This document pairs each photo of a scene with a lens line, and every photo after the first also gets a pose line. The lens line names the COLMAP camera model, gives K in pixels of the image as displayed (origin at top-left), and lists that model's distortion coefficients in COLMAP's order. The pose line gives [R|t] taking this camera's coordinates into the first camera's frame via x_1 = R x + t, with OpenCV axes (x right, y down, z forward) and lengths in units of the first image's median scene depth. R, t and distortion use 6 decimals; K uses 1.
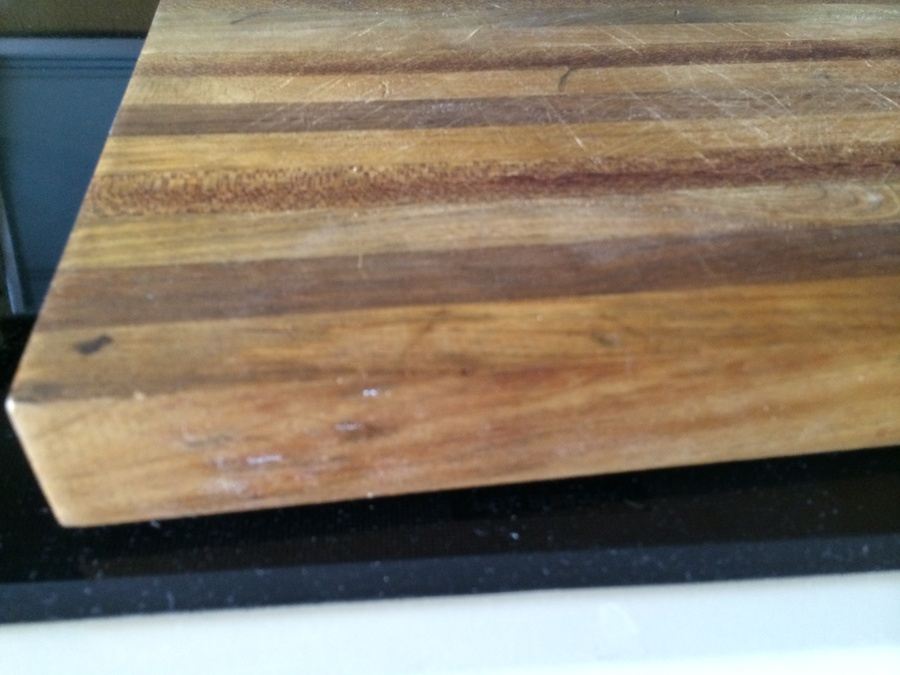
lens RADIAL K [[774.4, 0, 449.1], [0, 774.4, 332.1], [0, 0, 1]] dist [0.082228, -0.115819]
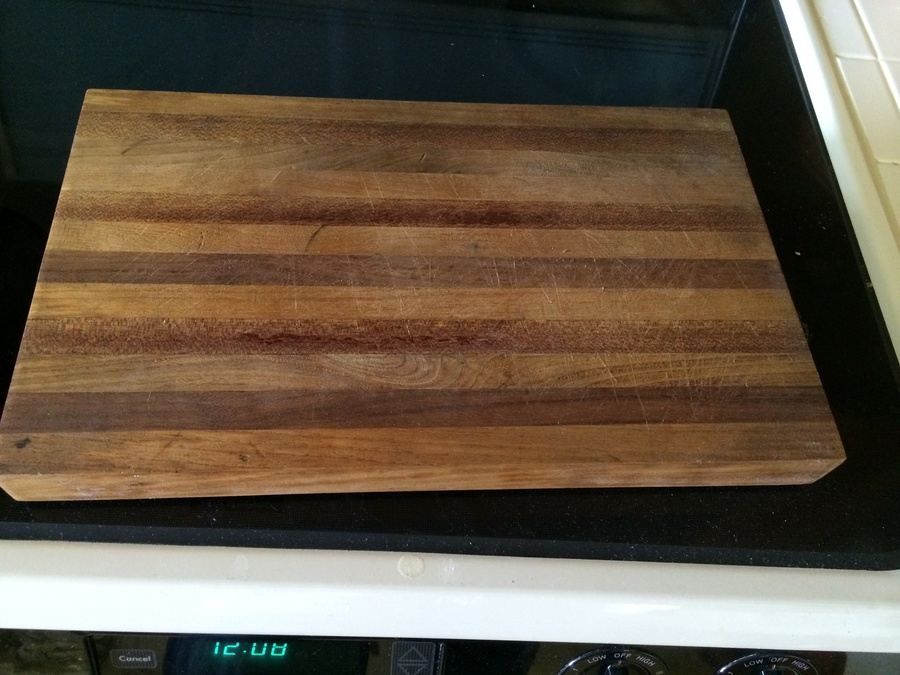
lens RADIAL K [[774.4, 0, 449.1], [0, 774.4, 332.1], [0, 0, 1]] dist [0.082228, -0.115819]
pose [[0.993370, 0.114963, 0.000771, 0.607916], [-0.109283, 0.942169, 0.316818, -0.917072], [0.035696, -0.314802, 0.948486, -0.854122]]
